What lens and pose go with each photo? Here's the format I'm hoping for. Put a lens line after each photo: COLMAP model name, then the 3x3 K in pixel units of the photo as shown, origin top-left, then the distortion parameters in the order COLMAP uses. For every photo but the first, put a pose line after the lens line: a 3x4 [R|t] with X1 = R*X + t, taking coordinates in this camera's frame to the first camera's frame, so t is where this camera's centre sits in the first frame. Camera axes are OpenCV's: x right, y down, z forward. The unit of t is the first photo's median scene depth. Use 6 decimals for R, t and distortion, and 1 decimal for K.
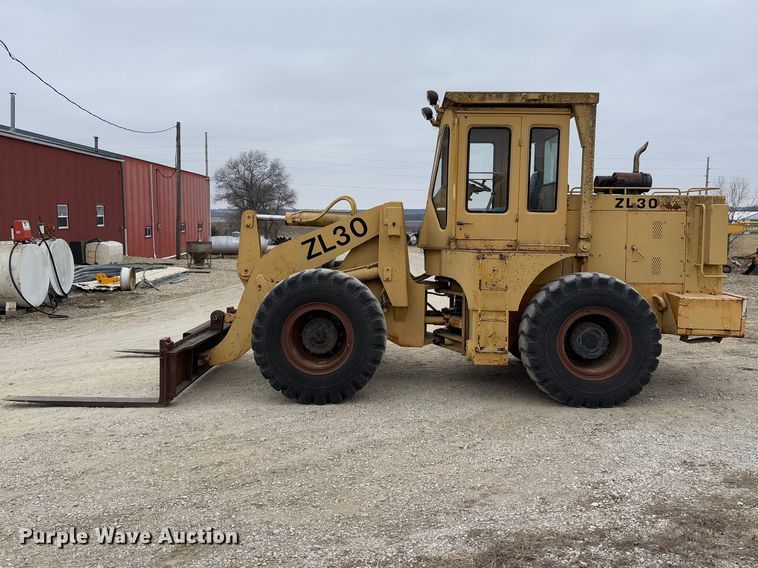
lens RADIAL K [[665.6, 0, 382.3], [0, 665.6, 268.6], [0, 0, 1]] dist [0.016631, -0.002096]
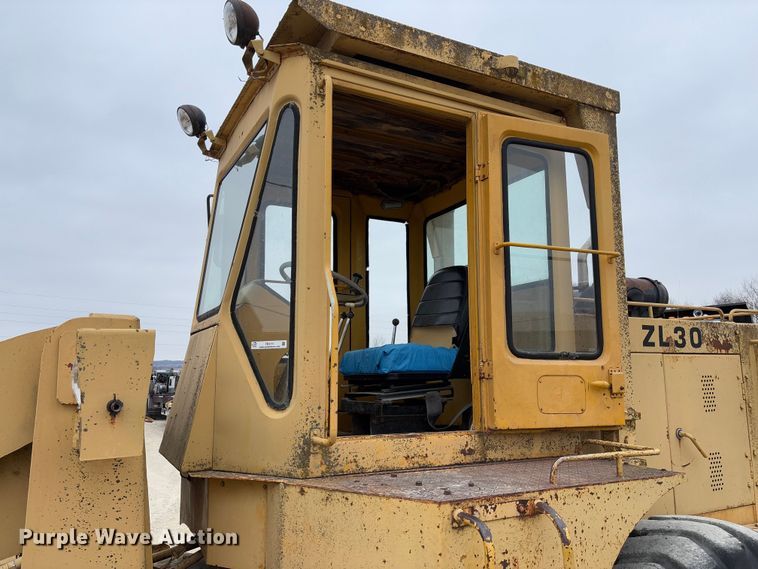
lens RADIAL K [[577.1, 0, 379.0], [0, 577.1, 284.5], [0, 0, 1]] dist [0.005796, -0.003253]
pose [[0.871183, 0.061927, 0.487037, -0.001341], [0.047511, 0.976723, -0.209176, -0.058624], [-0.488654, 0.205370, 0.847963, 0.748188]]
